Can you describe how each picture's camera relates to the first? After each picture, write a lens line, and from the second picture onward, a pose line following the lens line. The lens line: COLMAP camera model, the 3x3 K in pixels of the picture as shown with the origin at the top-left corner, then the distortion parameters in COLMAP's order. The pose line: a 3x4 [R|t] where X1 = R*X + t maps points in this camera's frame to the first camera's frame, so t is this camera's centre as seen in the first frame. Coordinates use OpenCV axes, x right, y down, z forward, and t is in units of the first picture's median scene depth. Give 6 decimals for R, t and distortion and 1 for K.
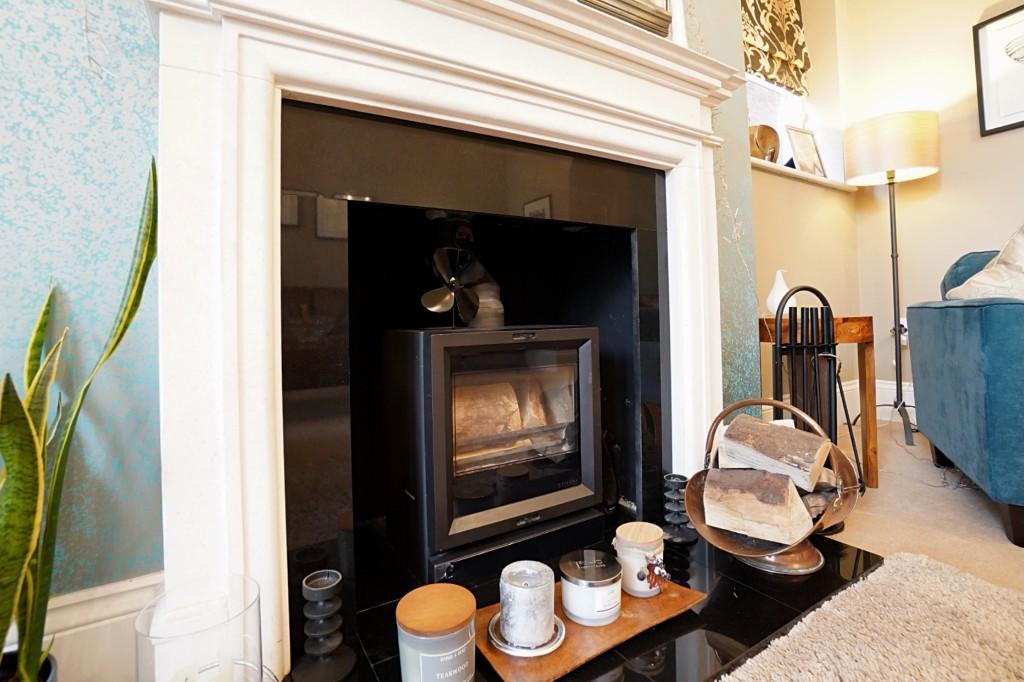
lens RADIAL K [[452.2, 0, 490.2], [0, 452.2, 307.8], [0, 0, 1]] dist [-0.035421, 0.004805]
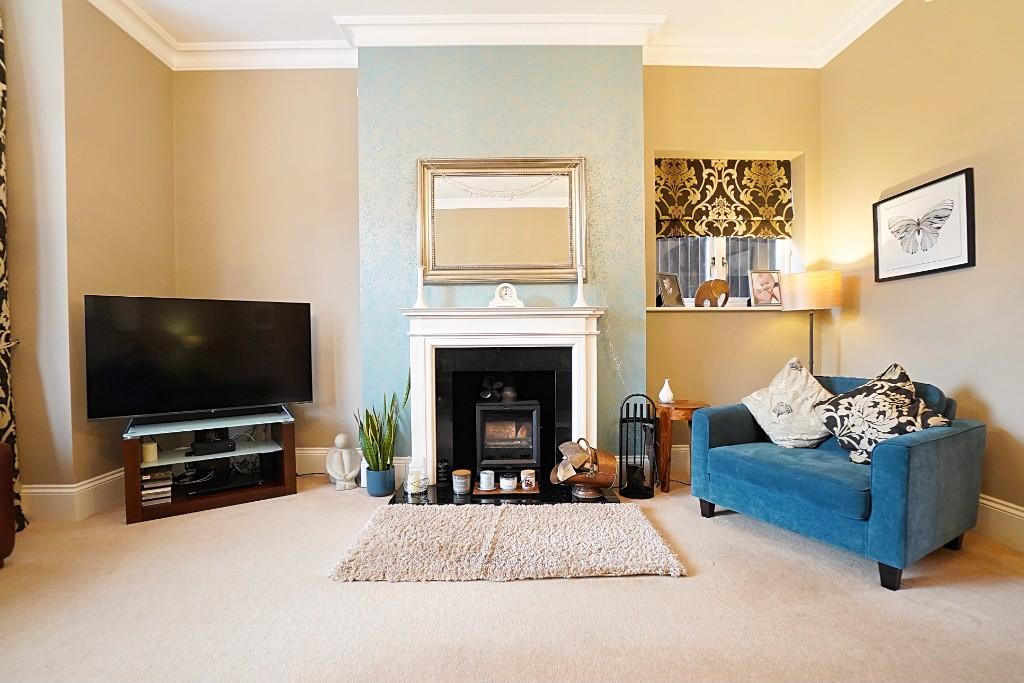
lens RADIAL K [[452.2, 0, 513.1], [0, 452.2, 339.7], [0, 0, 1]] dist [-0.035421, 0.004805]
pose [[0.872771, 0.018291, -0.487787, 1.391501], [-0.003039, 0.999482, 0.032041, -0.434961], [0.488120, -0.026482, 0.872374, -1.455693]]
